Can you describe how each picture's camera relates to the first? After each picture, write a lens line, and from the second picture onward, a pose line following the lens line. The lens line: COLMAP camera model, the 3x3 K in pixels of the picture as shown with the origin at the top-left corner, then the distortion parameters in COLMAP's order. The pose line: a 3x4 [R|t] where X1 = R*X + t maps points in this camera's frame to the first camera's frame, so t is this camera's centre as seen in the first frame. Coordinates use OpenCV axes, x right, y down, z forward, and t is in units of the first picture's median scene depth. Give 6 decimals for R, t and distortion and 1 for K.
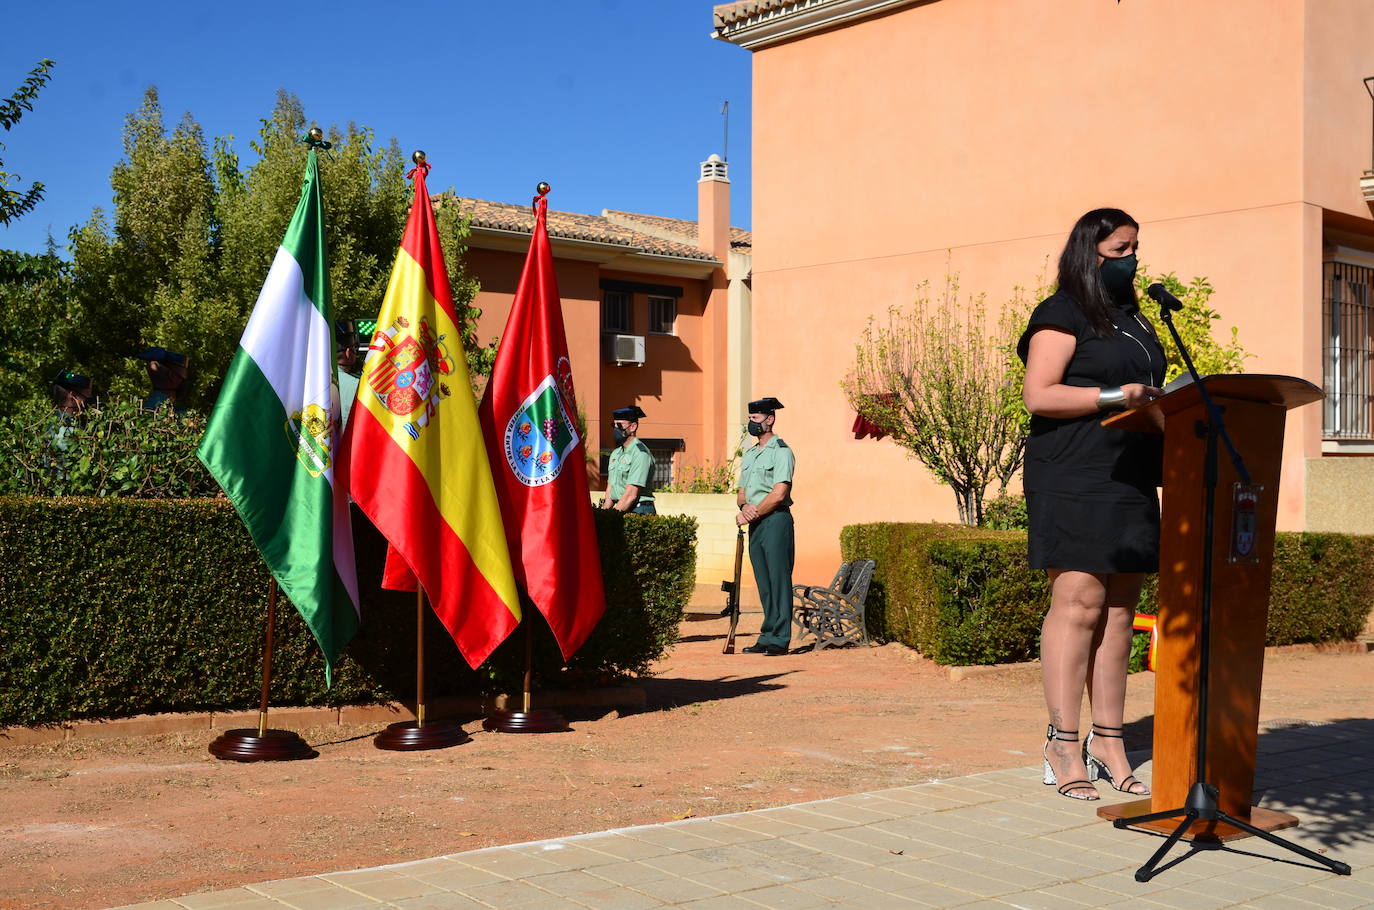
lens RADIAL K [[1609.0, 0, 685.5], [0, 1609.0, 421.0], [0, 0, 1]] dist [0.068363, 0.016193]
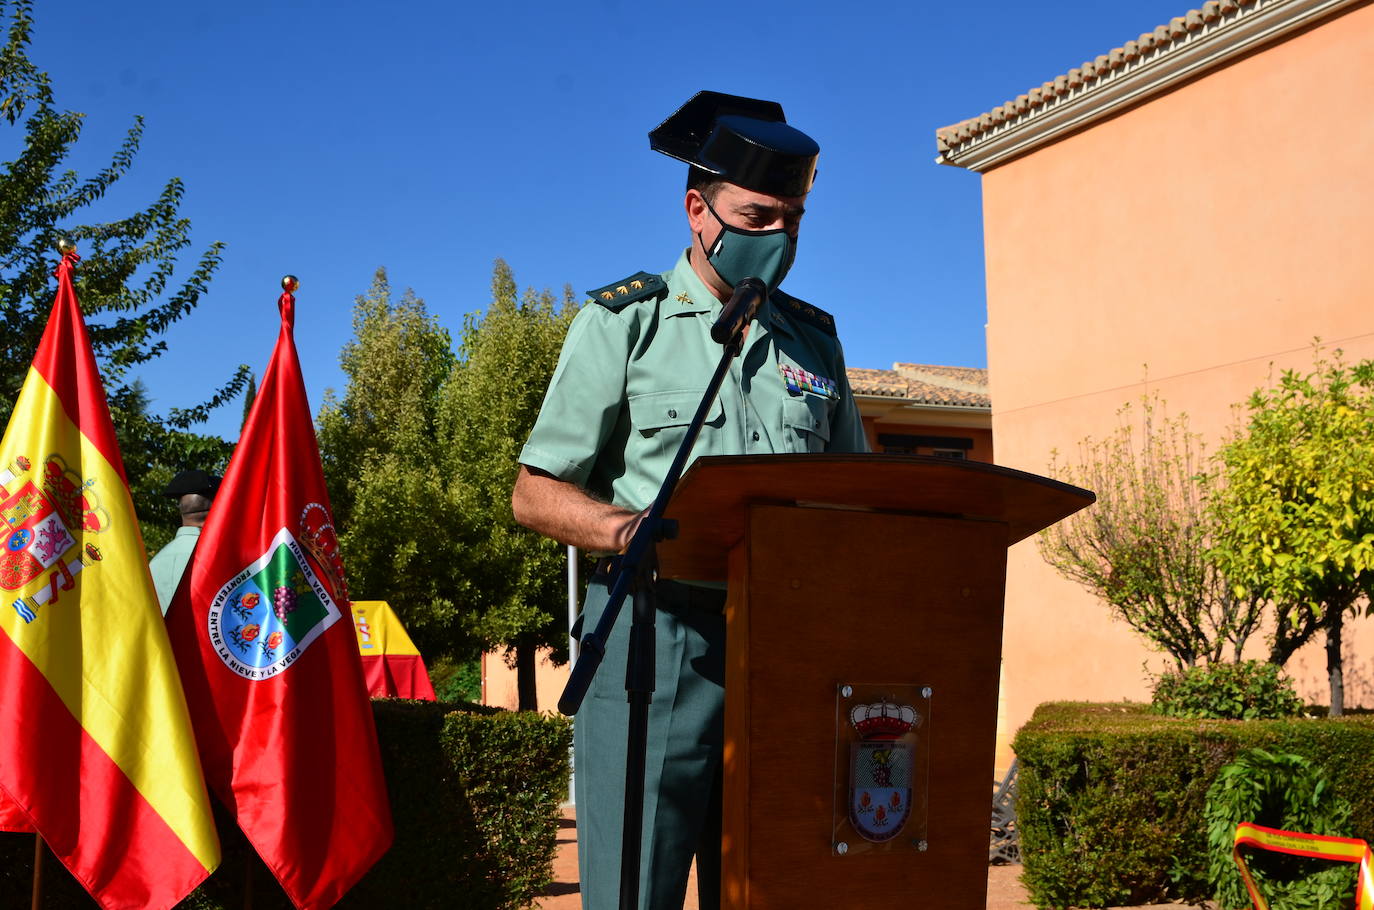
lens RADIAL K [[1609.0, 0, 685.5], [0, 1609.0, 421.0], [0, 0, 1]] dist [0.068363, 0.016193]
pose [[0.971536, -0.051760, -0.231169, 0.243783], [0.027441, 0.993858, -0.107204, 0.006711], [0.235298, 0.097809, 0.966989, 0.285383]]
